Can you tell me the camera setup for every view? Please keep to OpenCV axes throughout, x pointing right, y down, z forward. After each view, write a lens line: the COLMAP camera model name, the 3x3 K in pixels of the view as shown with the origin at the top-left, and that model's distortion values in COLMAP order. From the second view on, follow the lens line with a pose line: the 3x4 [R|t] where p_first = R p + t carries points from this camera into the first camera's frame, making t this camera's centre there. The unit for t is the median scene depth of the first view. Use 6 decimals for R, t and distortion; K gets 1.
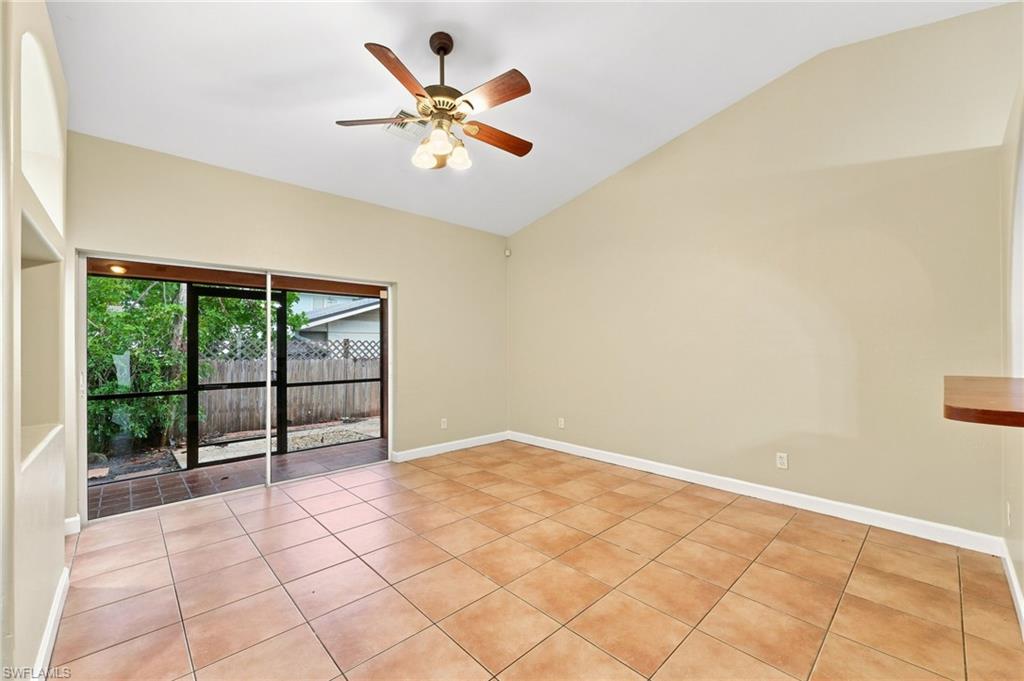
lens RADIAL K [[414.8, 0, 511.4], [0, 414.8, 343.4], [0, 0, 1]] dist [0.000262, 0.000044]
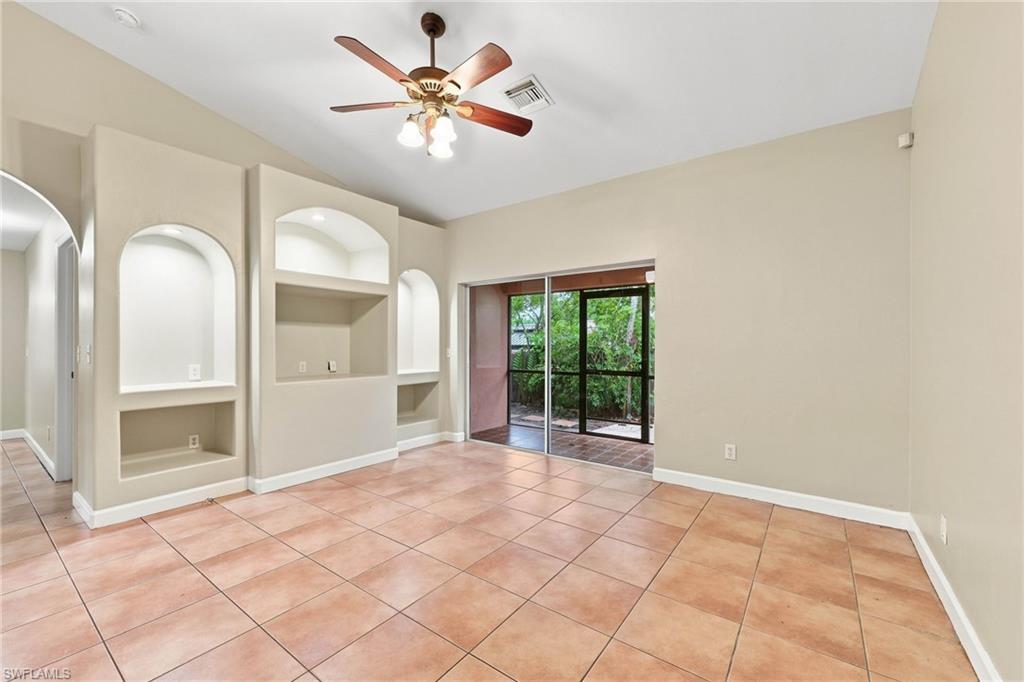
lens RADIAL K [[414.8, 0, 511.4], [0, 414.8, 343.9], [0, 0, 1]] dist [0.000262, 0.000044]
pose [[0.173834, 0.005795, -0.984758, 0.527679], [0.006034, 0.999958, 0.006950, 0.013931], [0.984756, -0.007150, 0.173792, 0.640900]]
